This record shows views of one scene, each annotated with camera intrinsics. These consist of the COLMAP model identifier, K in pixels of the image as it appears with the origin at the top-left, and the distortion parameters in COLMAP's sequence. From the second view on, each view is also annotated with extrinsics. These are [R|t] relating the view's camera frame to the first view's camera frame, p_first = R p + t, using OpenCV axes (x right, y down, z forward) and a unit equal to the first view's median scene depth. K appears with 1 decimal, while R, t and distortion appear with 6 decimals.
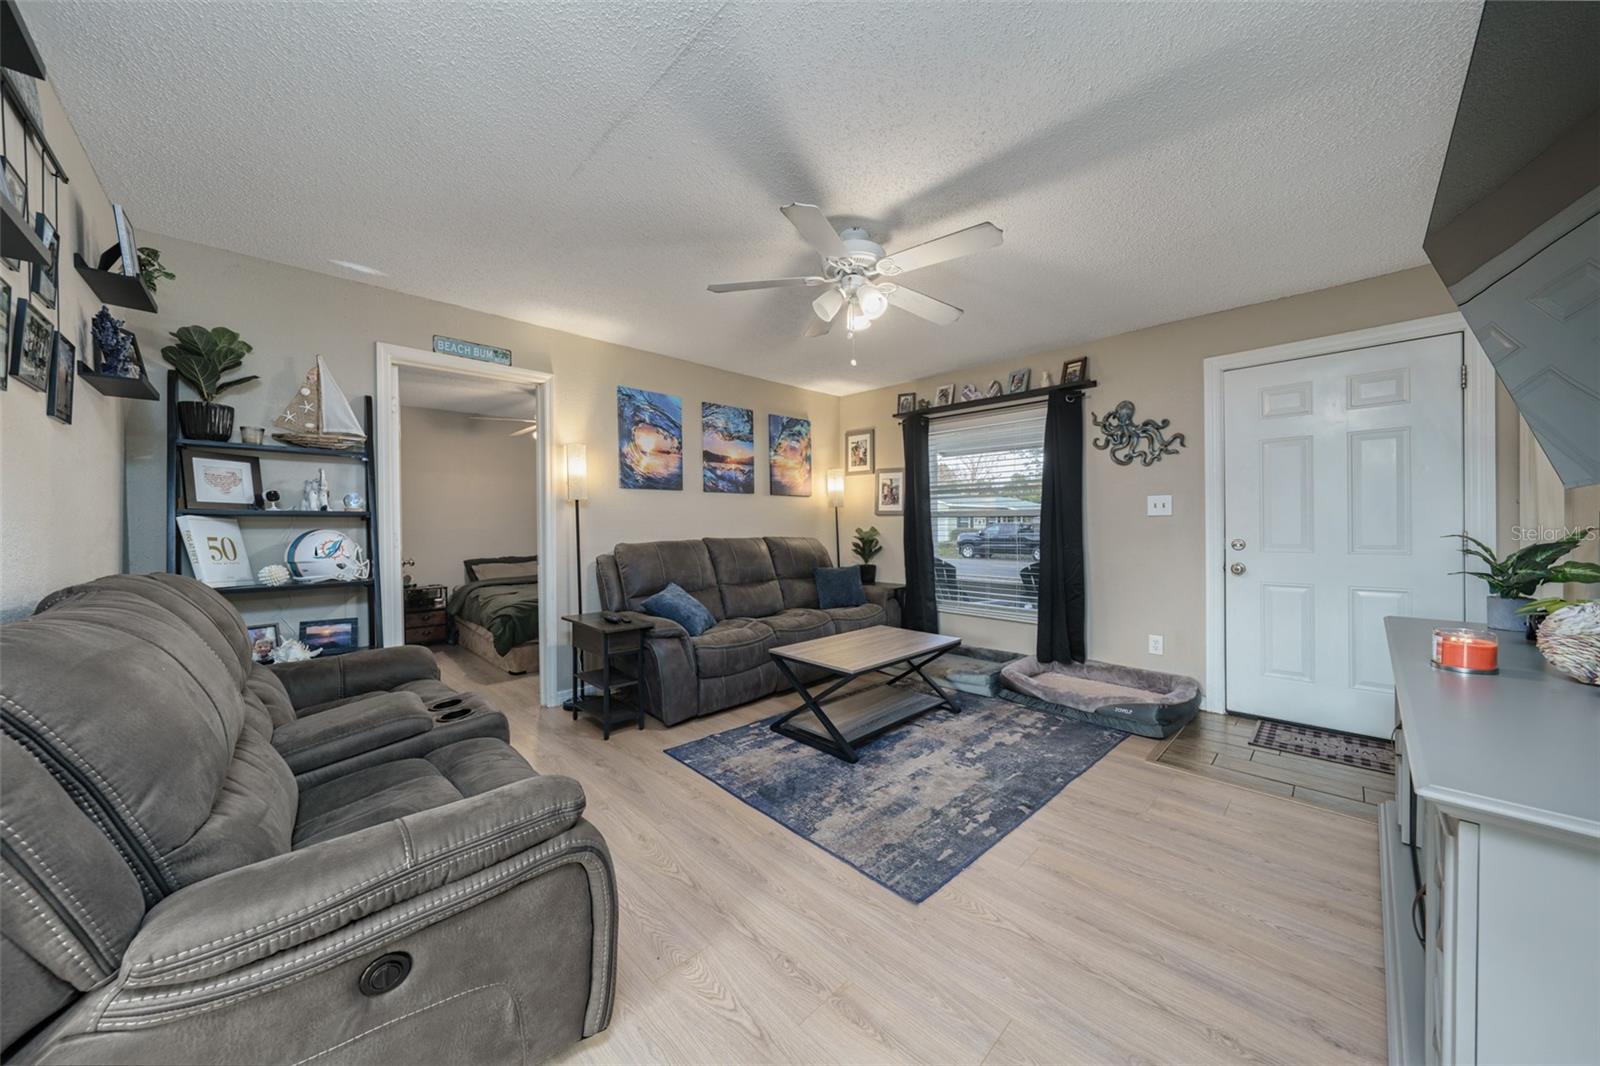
lens RADIAL K [[552.9, 0, 774.7], [0, 552.9, 532.5], [0, 0, 1]] dist [-0.002973, -0.000265]
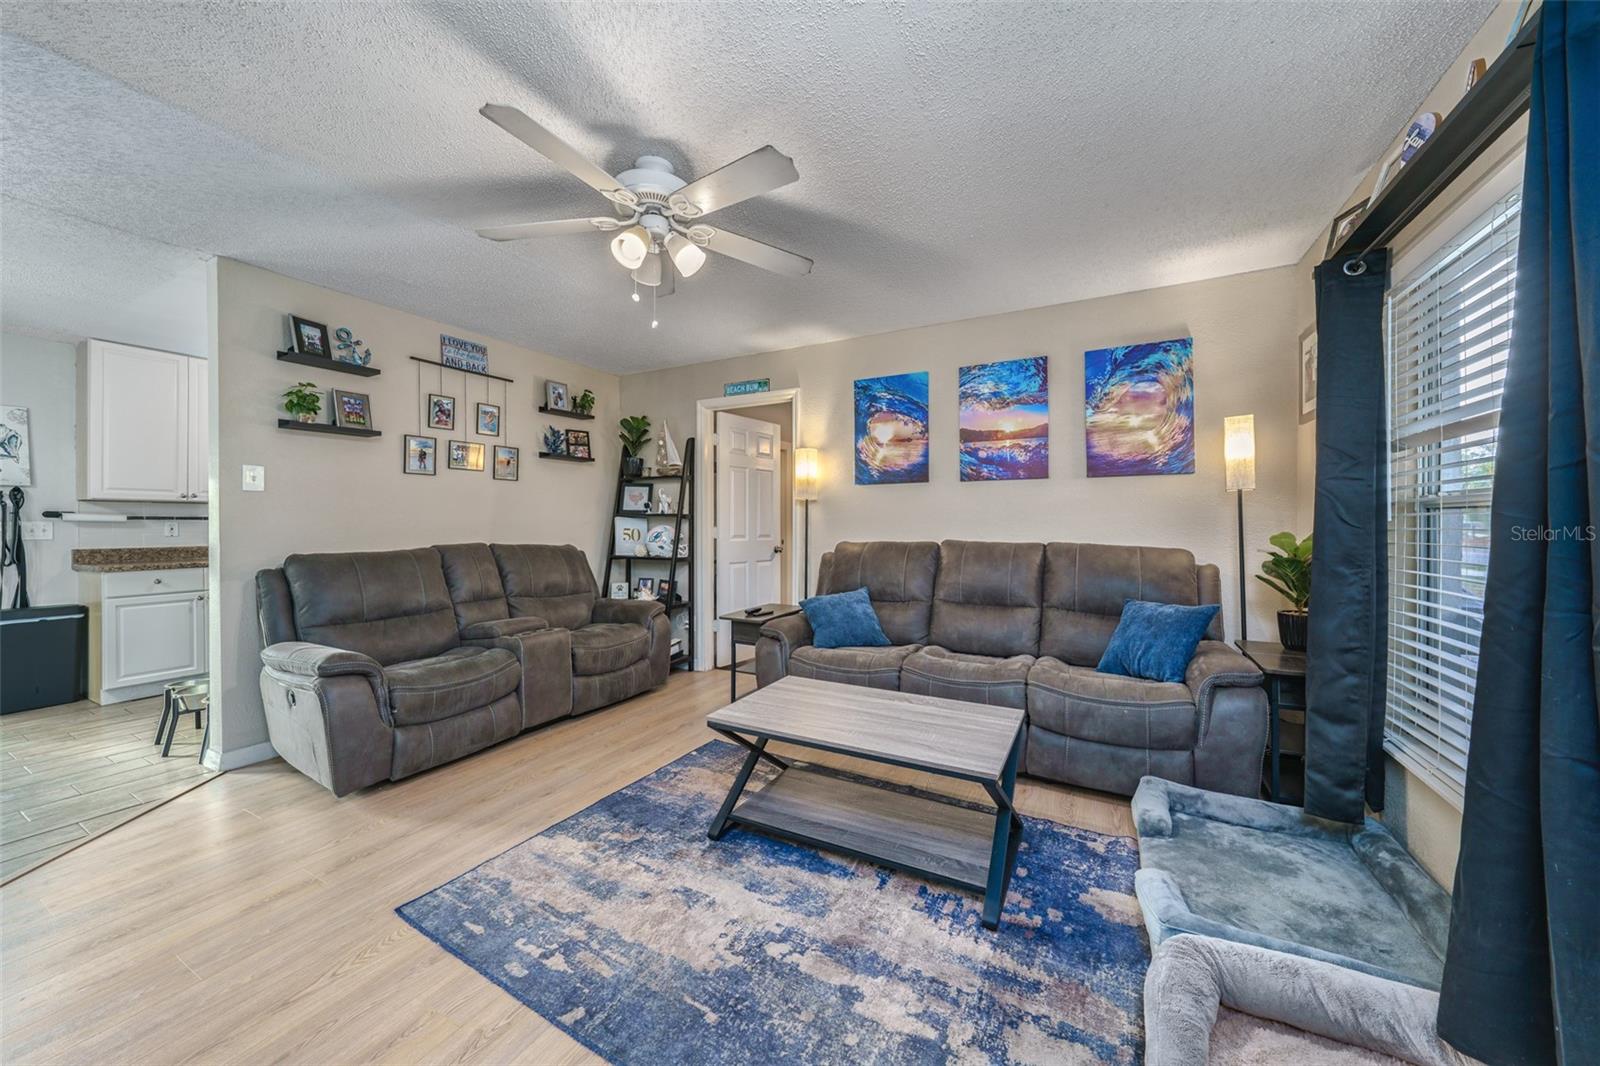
lens RADIAL K [[552.9, 0, 794.1], [0, 552.9, 528.7], [0, 0, 1]] dist [-0.002973, -0.000265]
pose [[0.324021, 0.019957, -0.945839, 0.682048], [-0.012663, 0.999779, 0.016757, -0.020624], [0.945965, 0.006548, 0.324202, 0.652175]]
